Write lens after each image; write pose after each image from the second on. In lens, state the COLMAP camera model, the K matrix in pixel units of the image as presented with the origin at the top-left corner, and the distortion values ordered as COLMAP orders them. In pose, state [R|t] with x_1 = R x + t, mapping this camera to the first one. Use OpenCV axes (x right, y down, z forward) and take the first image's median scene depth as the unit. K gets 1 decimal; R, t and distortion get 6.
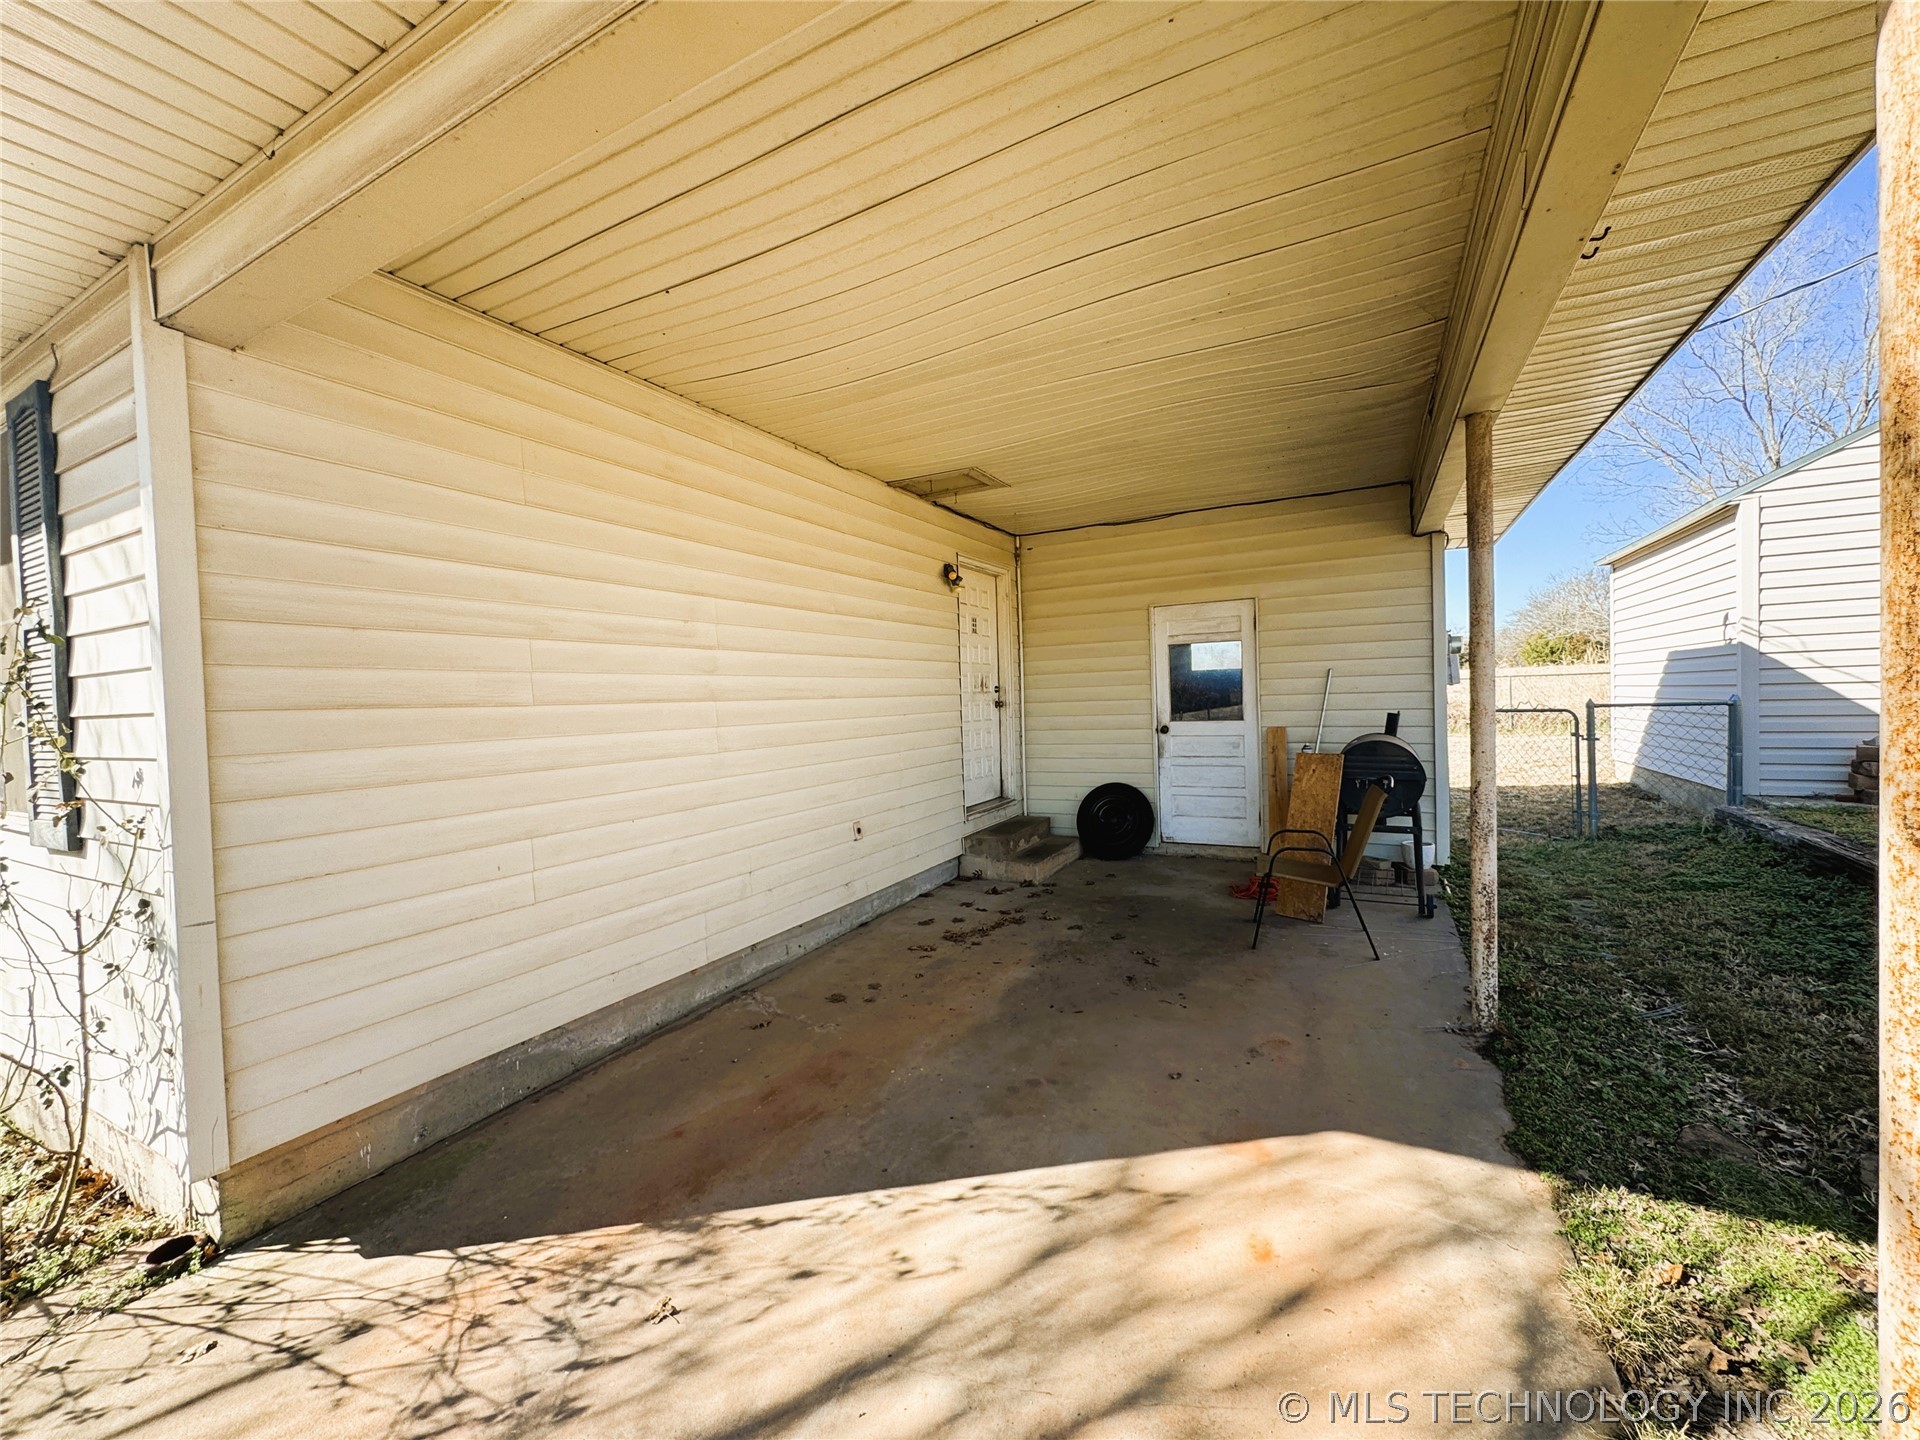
lens RADIAL K [[768.3, 0, 957.5], [0, 768.3, 717.5], [0, 0, 1]] dist [-0.002333, 0.000456]
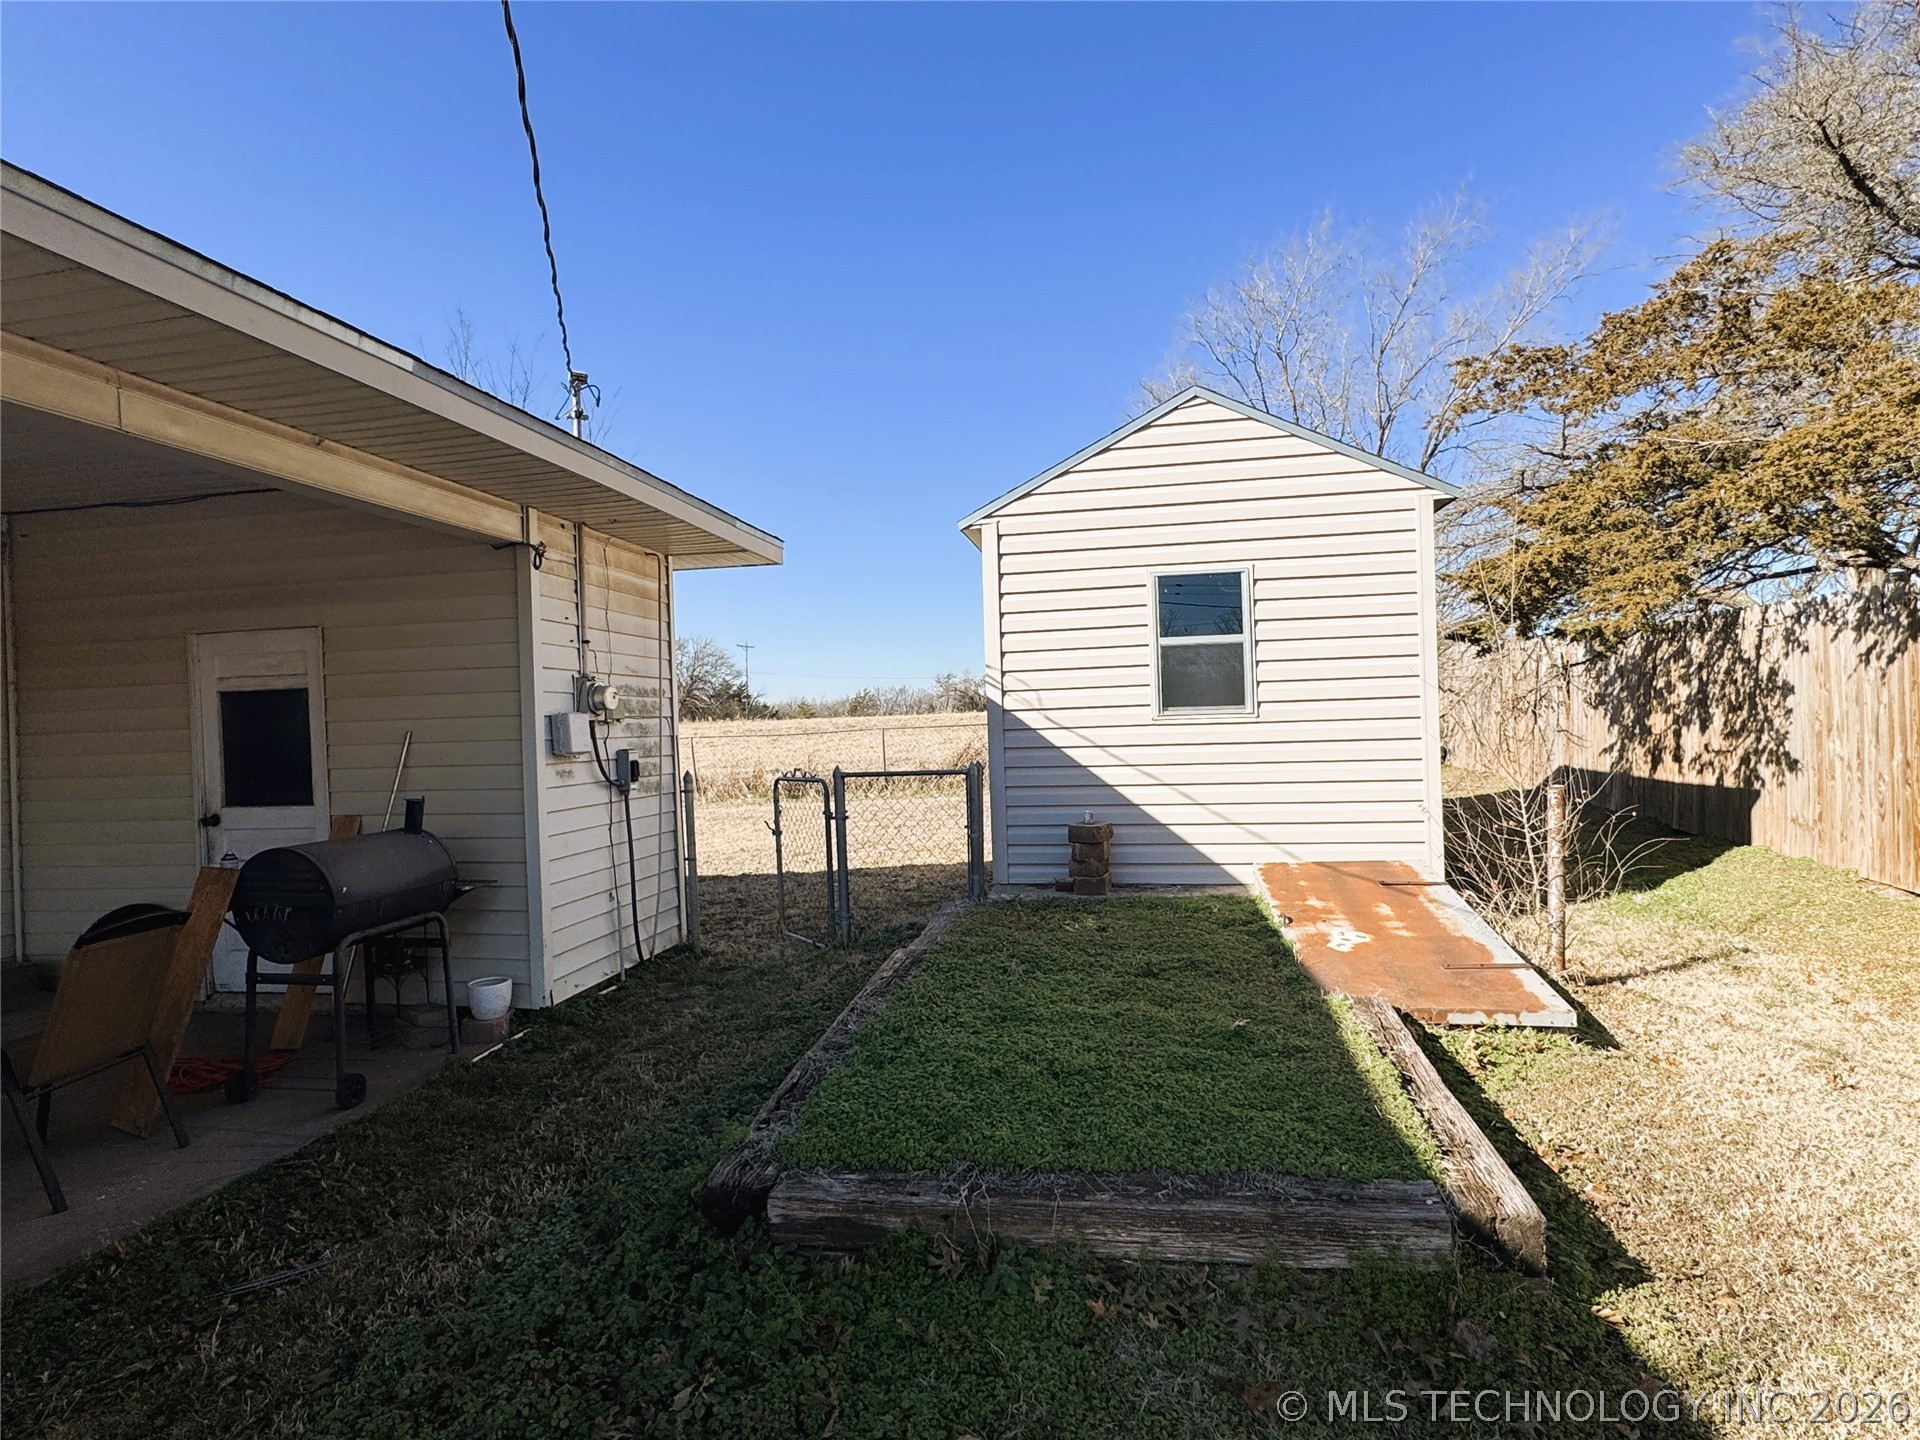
lens RADIAL K [[1012.5, 0, 960.0], [0, 1012.5, 720.0], [0, 0, 1]] dist [-0.001257, 0.000039]
pose [[0.951391, 0.001300, 0.307983, 0.637363], [0.010690, 0.999249, -0.037240, -0.032276], [-0.307800, 0.038722, 0.950663, -0.018166]]
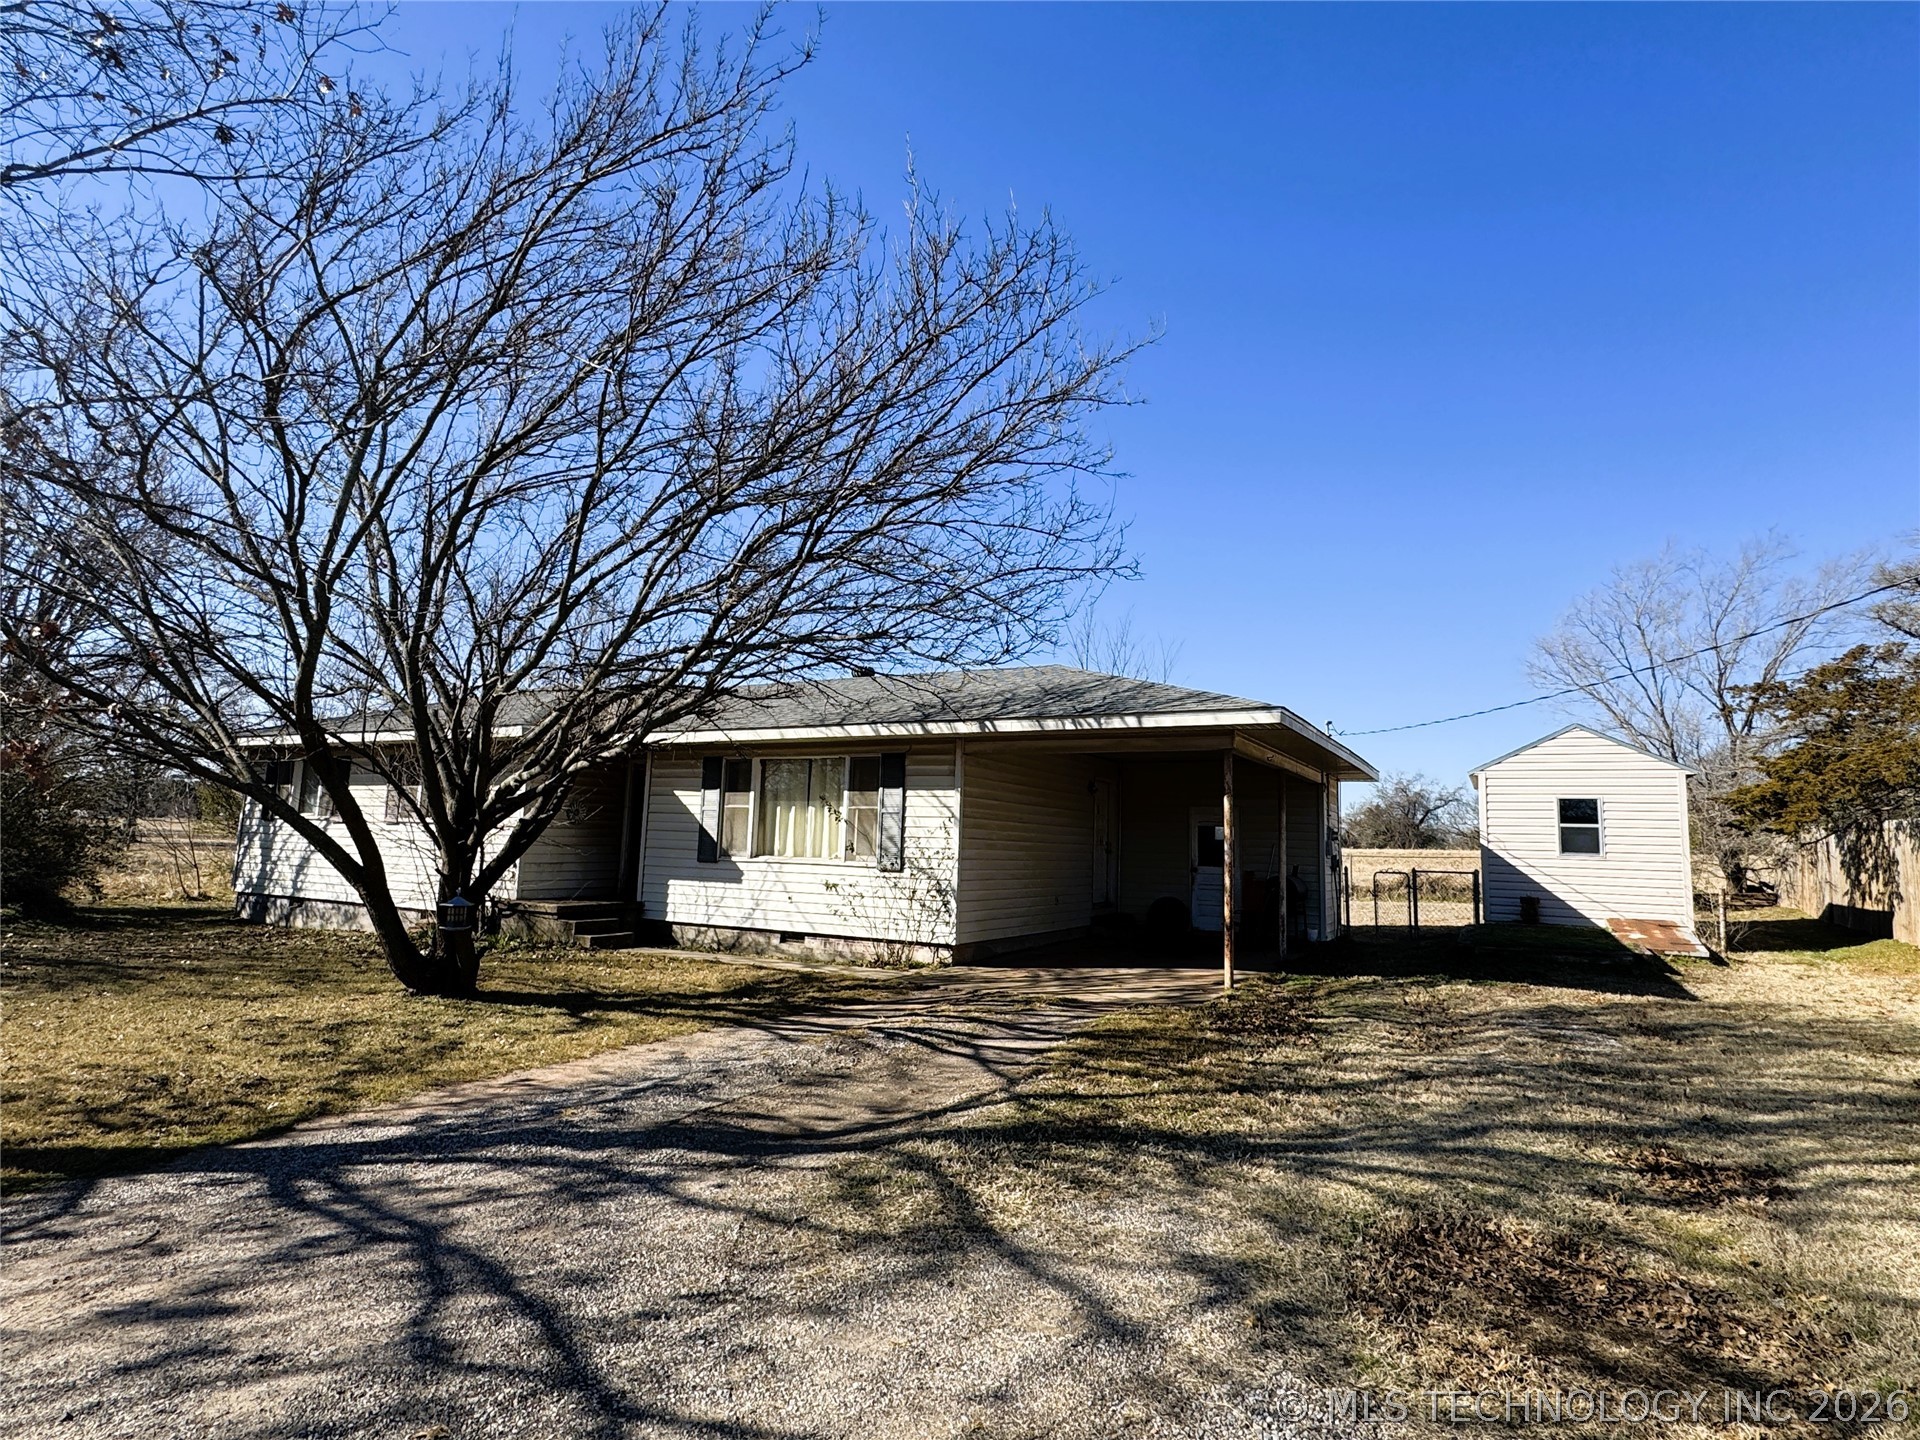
lens RADIAL K [[1012.5, 0, 960.0], [0, 1012.5, 720.0], [0, 0, 1]] dist [-0.001257, 0.000039]
pose [[0.998000, 0.062266, -0.010874, -0.325457], [-0.063194, 0.986543, -0.150794, 0.068055], [0.001338, 0.151180, 0.988505, -1.626192]]
